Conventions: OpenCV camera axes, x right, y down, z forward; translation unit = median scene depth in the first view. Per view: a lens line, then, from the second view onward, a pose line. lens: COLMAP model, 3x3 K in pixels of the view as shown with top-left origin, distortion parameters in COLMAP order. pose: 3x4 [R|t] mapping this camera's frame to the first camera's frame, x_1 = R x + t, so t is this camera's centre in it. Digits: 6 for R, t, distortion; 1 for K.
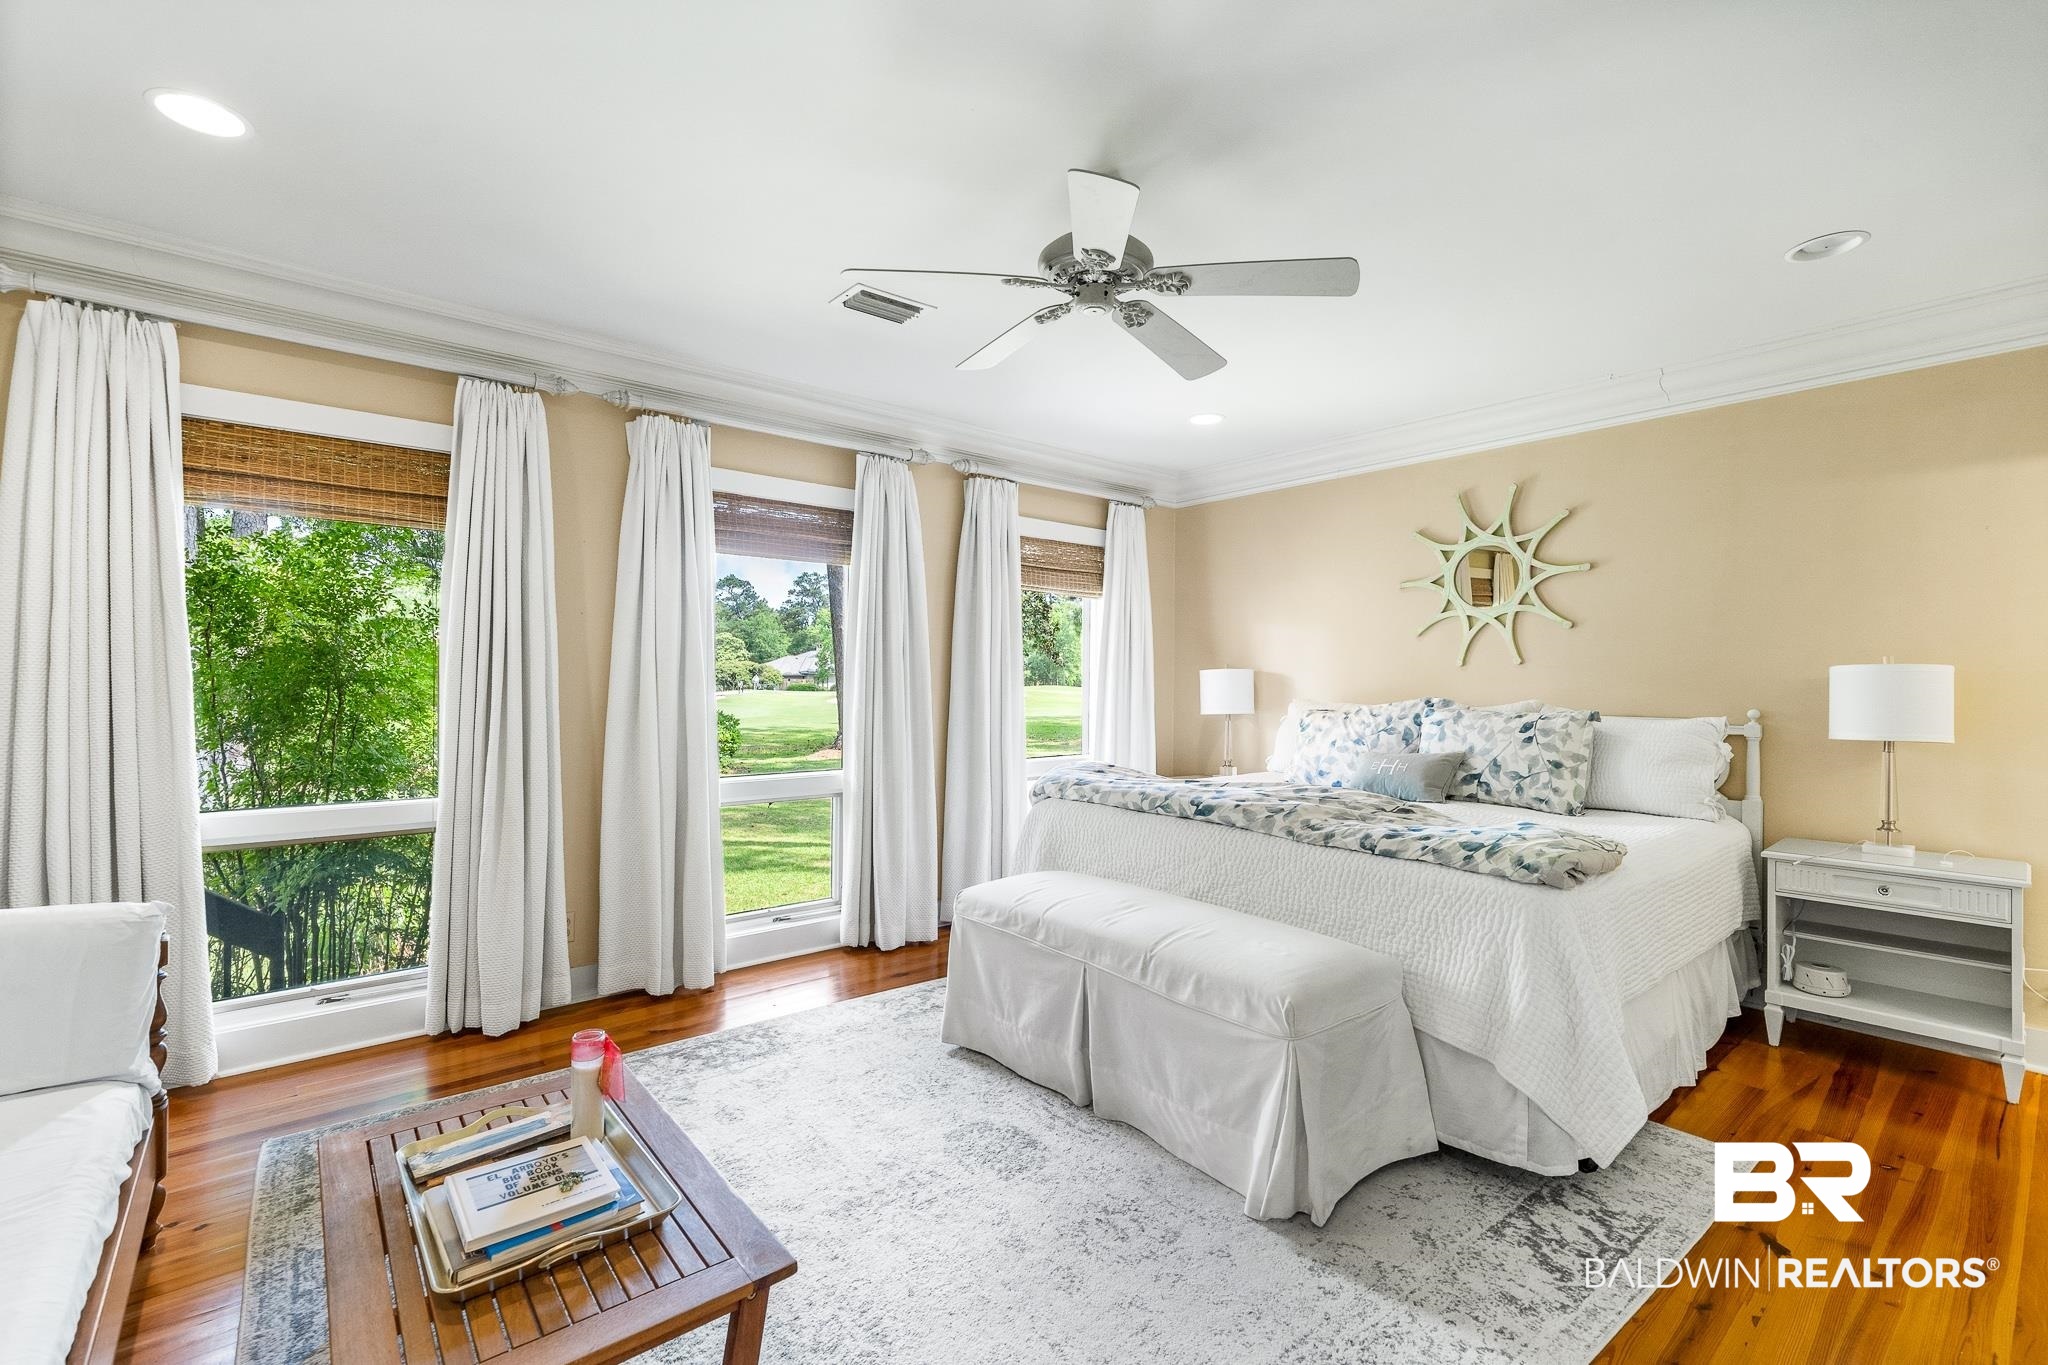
lens RADIAL K [[927.1, 0, 1029.2], [0, 927.1, 683.1], [0, 0, 1]] dist [-0.000245, -0.000186]
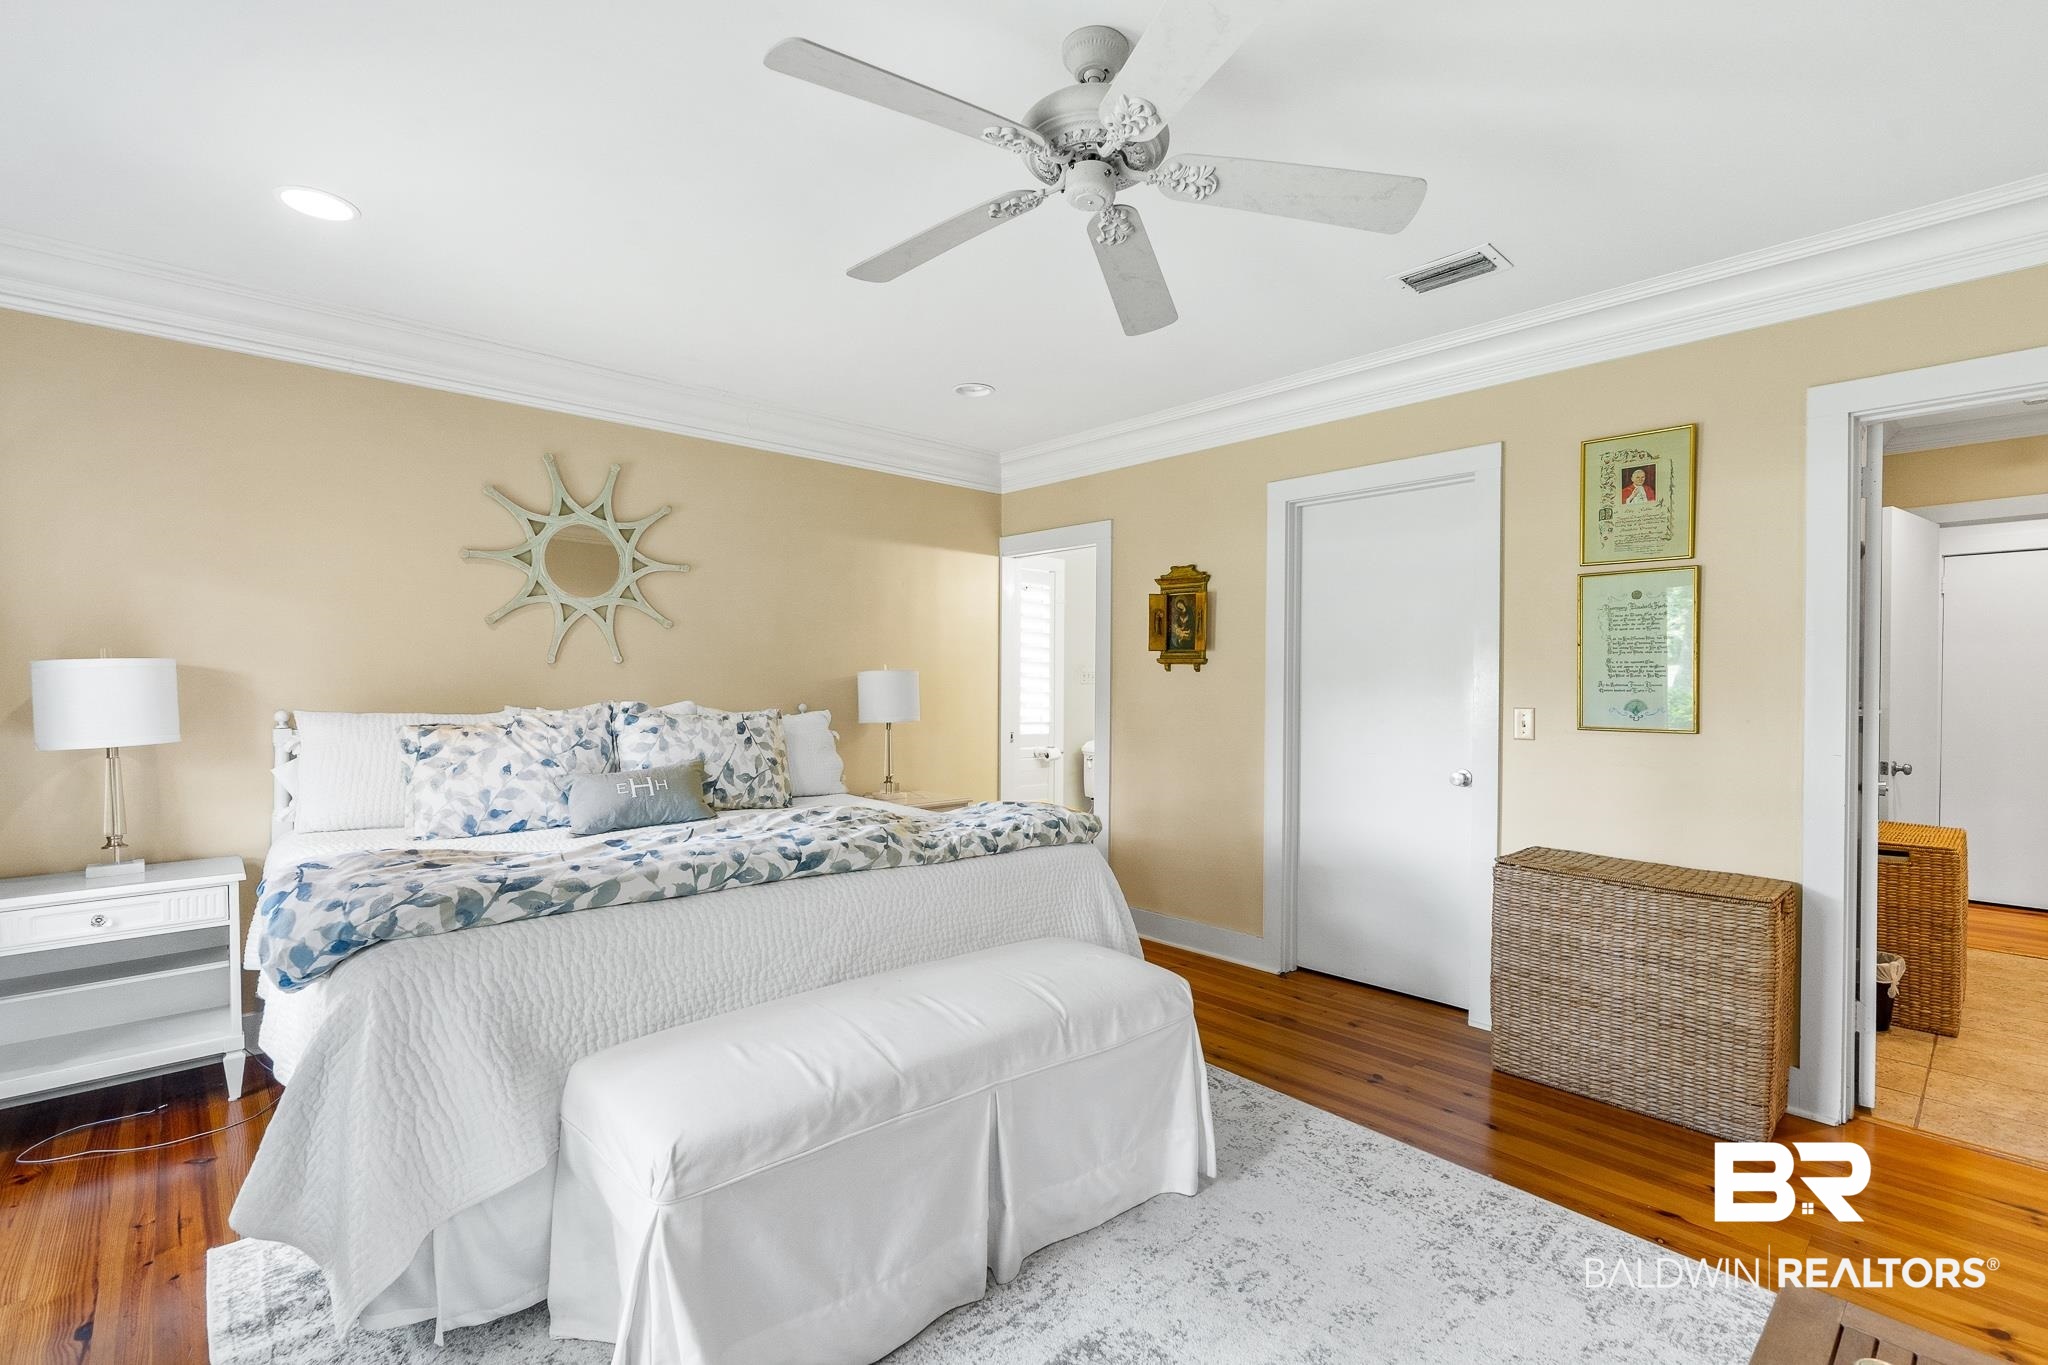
lens RADIAL K [[927.1, 0, 1029.2], [0, 927.1, 683.1], [0, 0, 1]] dist [-0.000245, -0.000186]
pose [[-0.066904, -0.006253, 0.997740, -0.472178], [-0.002692, 0.999978, 0.006086, -0.007865], [-0.997756, -0.002278, -0.066920, 0.744403]]
